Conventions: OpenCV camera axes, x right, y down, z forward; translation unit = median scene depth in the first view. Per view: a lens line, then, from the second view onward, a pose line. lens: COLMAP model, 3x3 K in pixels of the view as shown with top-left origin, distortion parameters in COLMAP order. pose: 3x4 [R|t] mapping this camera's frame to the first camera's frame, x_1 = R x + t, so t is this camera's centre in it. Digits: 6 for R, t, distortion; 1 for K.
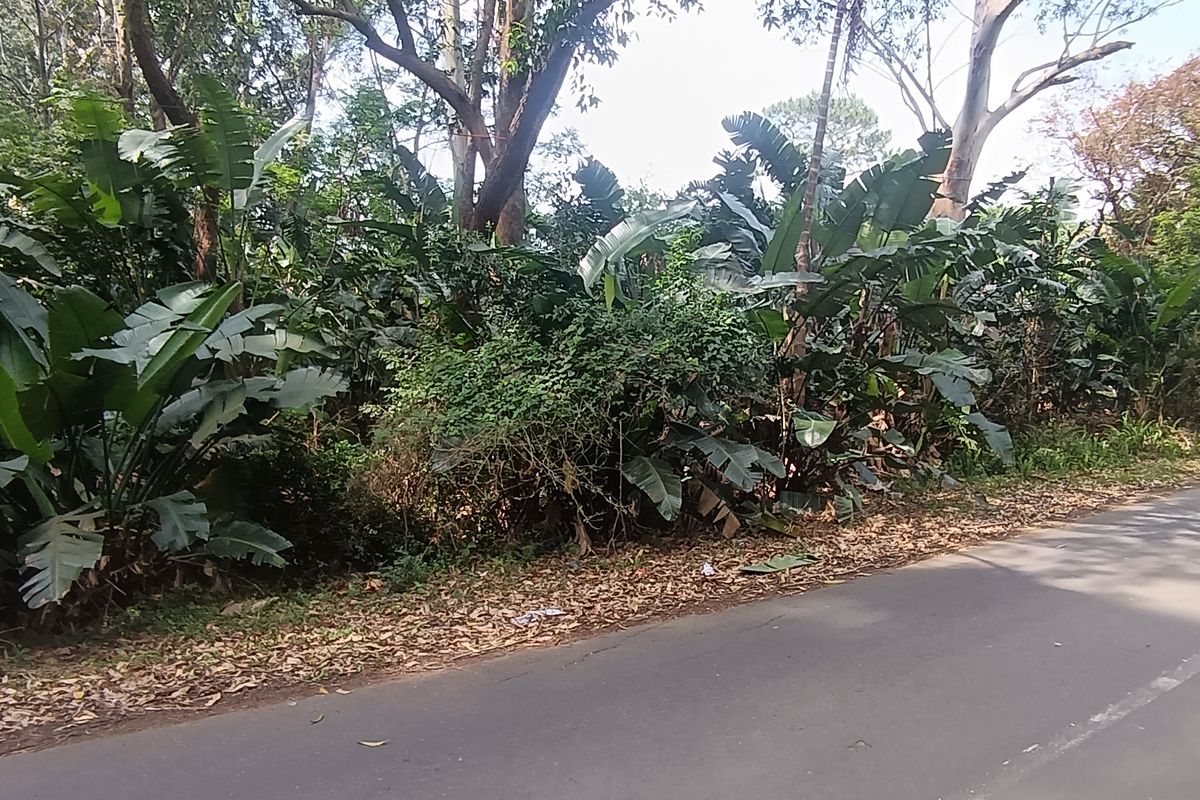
lens RADIAL K [[891.1, 0, 616.3], [0, 891.1, 408.8], [0, 0, 1]] dist [-0.097462, 0.025550]
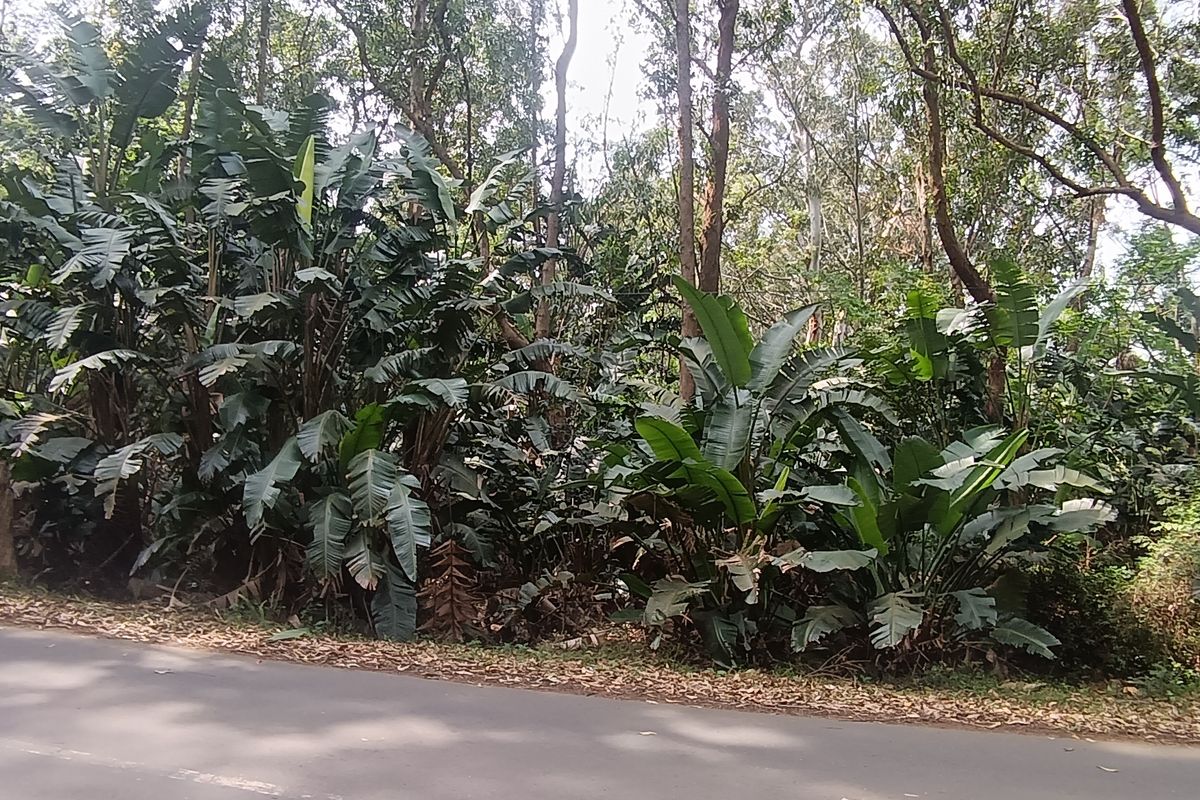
lens RADIAL K [[891.1, 0, 616.3], [0, 891.1, 408.8], [0, 0, 1]] dist [-0.097462, 0.025550]
pose [[0.670320, -0.019831, -0.741807, 0.099136], [-0.088112, 0.990444, -0.106099, 0.011492], [0.736822, 0.136483, 0.662167, -0.256126]]
